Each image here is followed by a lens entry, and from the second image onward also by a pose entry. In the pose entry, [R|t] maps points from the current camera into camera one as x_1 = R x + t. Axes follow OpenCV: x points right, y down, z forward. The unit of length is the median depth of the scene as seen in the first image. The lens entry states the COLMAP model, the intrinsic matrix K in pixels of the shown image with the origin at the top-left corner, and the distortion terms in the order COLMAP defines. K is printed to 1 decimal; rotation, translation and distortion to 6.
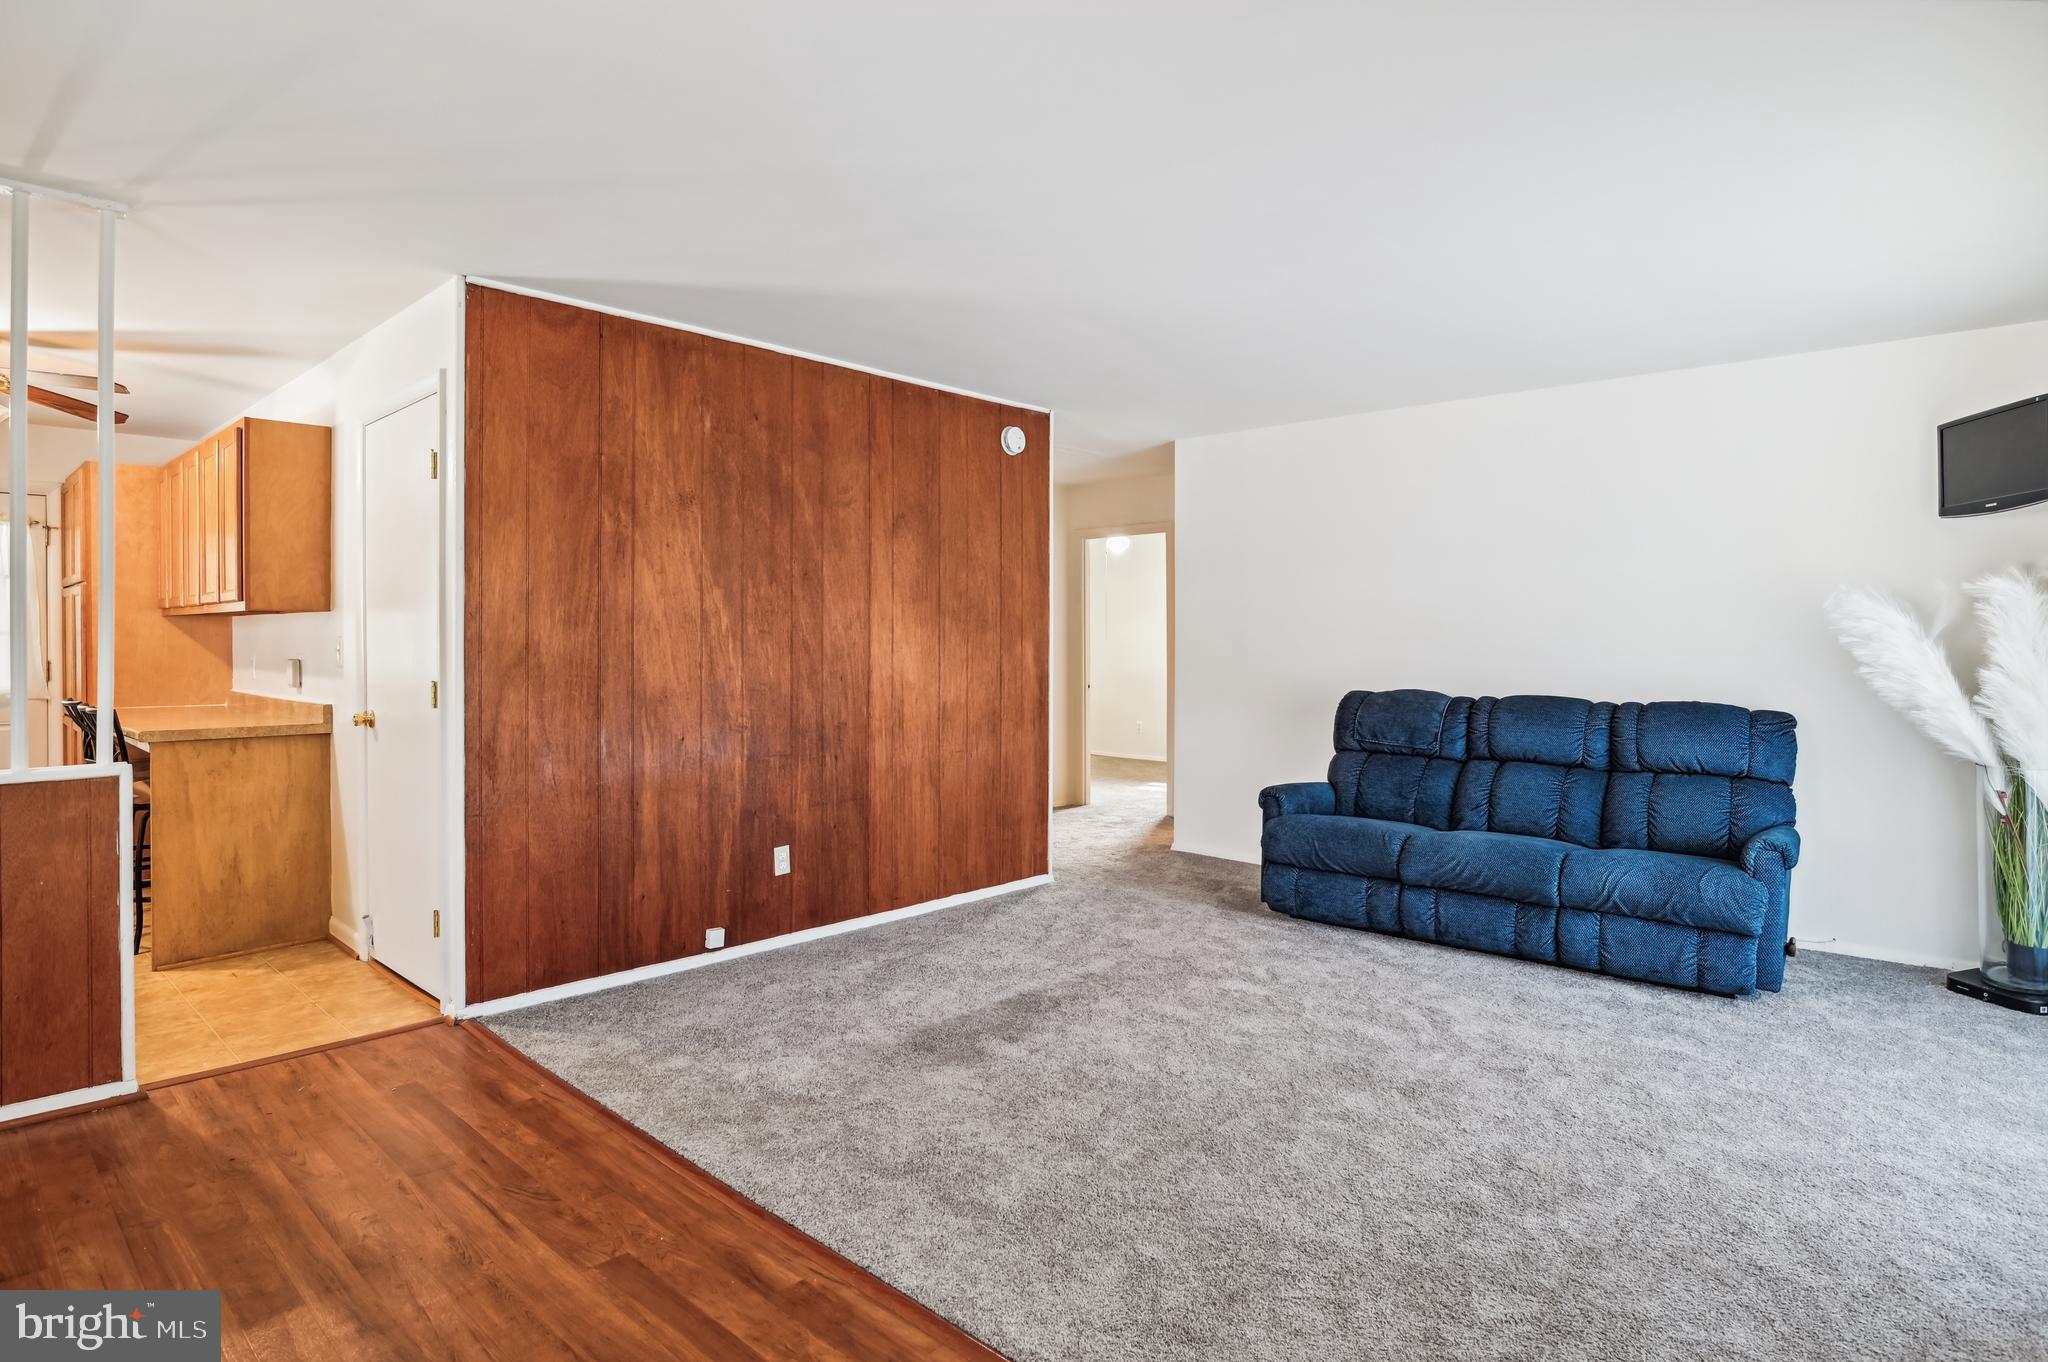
lens RADIAL K [[1097.3, 0, 1050.9], [0, 1097.3, 639.5], [0, 0, 1]] dist [-0.040764, 0.001248]
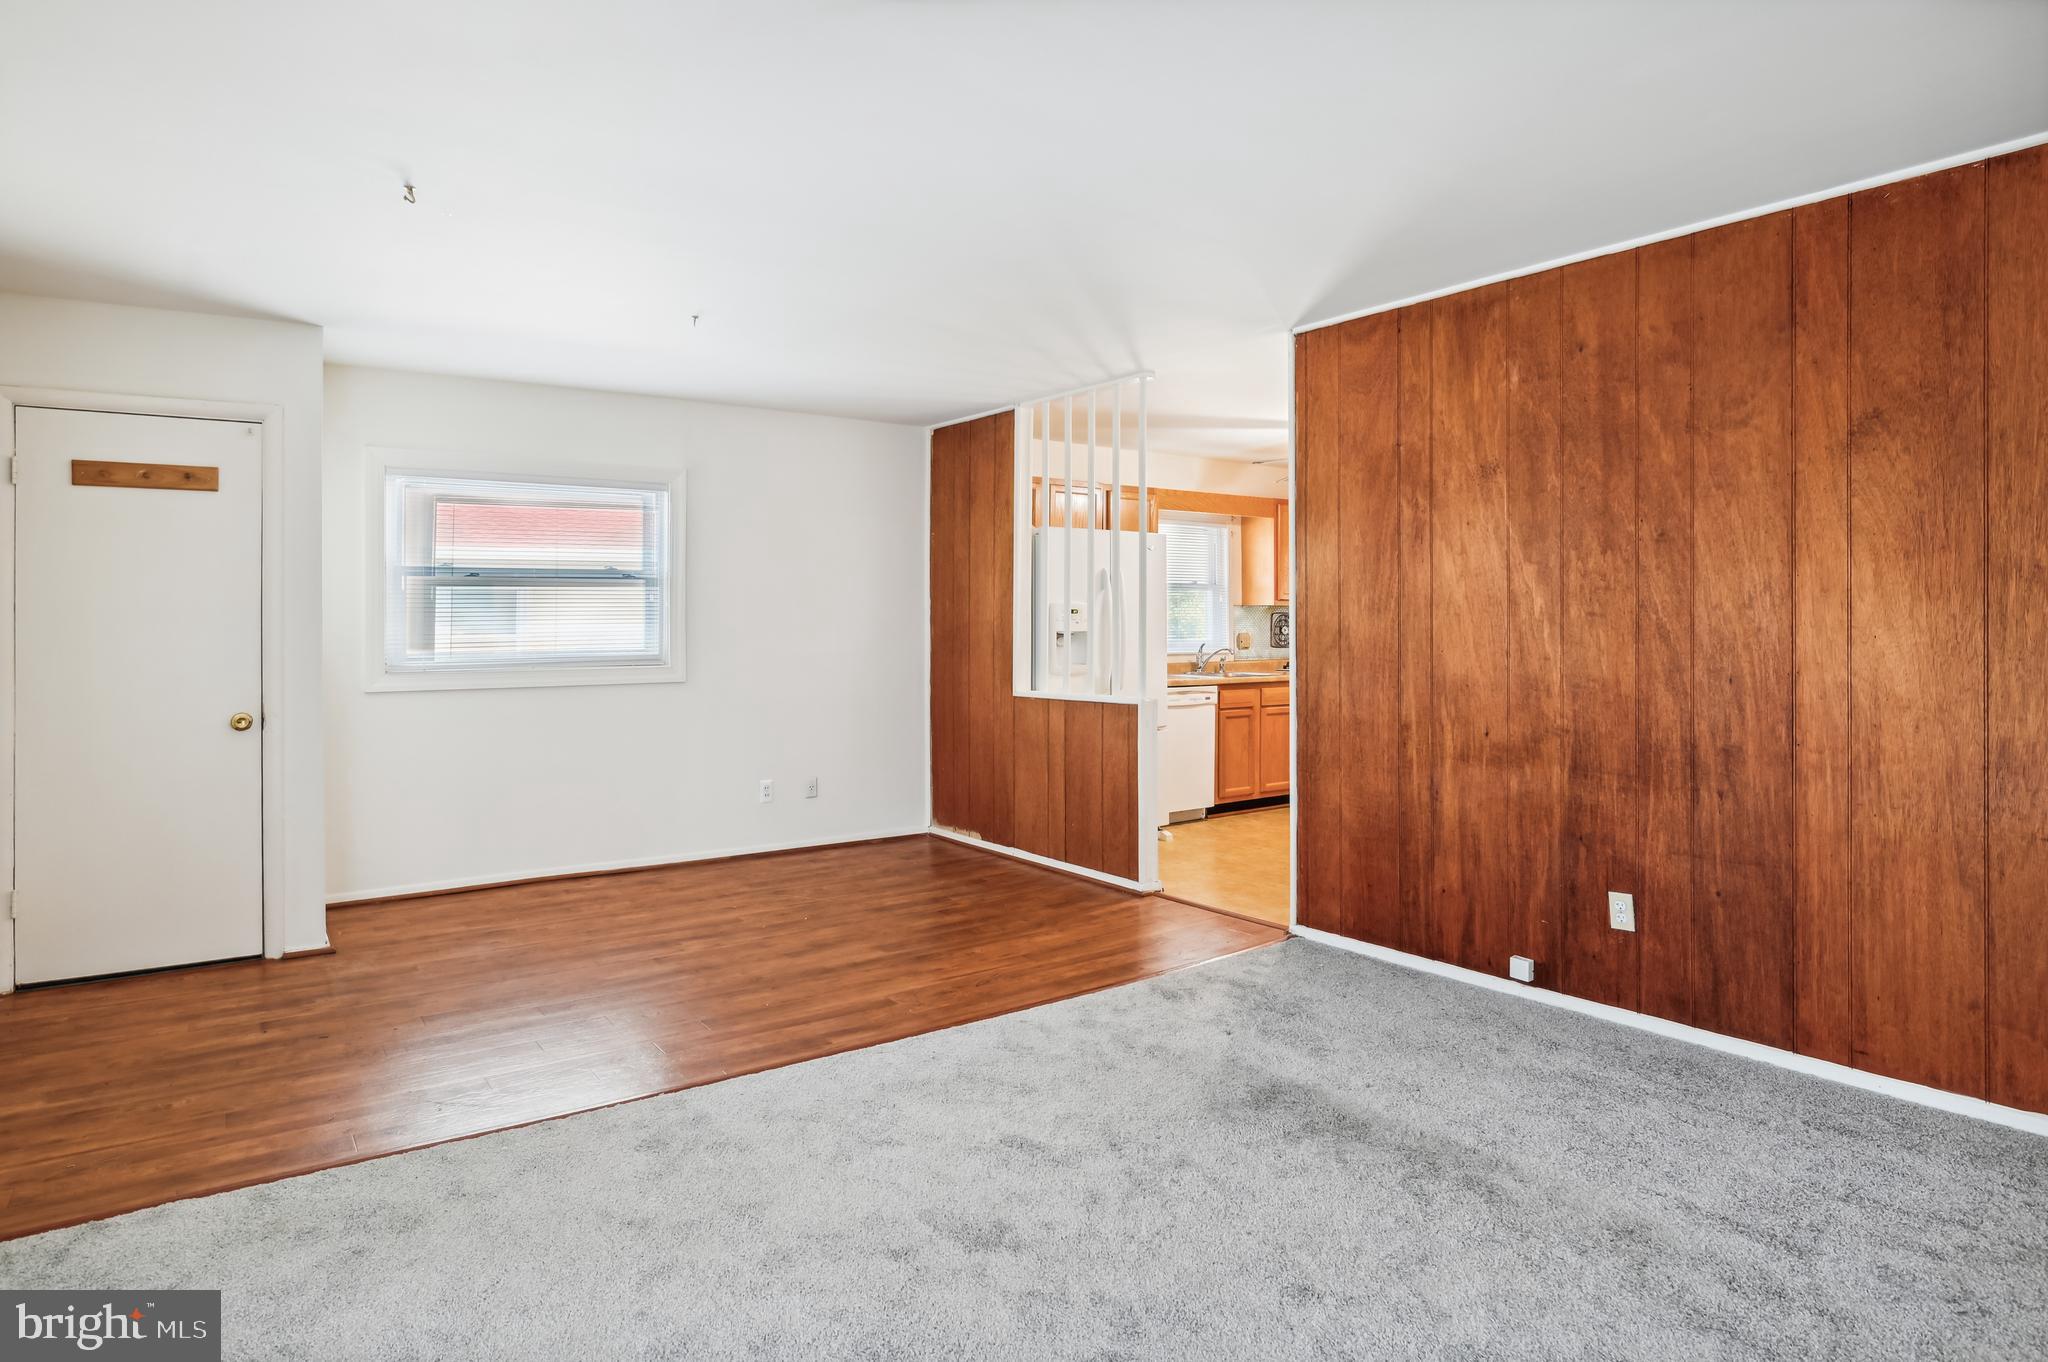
lens RADIAL K [[1097.3, 0, 1011.1], [0, 1097.3, 625.4], [0, 0, 1]] dist [-0.040764, 0.001248]
pose [[-0.188658, -0.003479, -0.982037, 0.619284], [0.000950, 0.999993, -0.003726, 0.003784], [0.982042, -0.001636, -0.188653, 0.769824]]
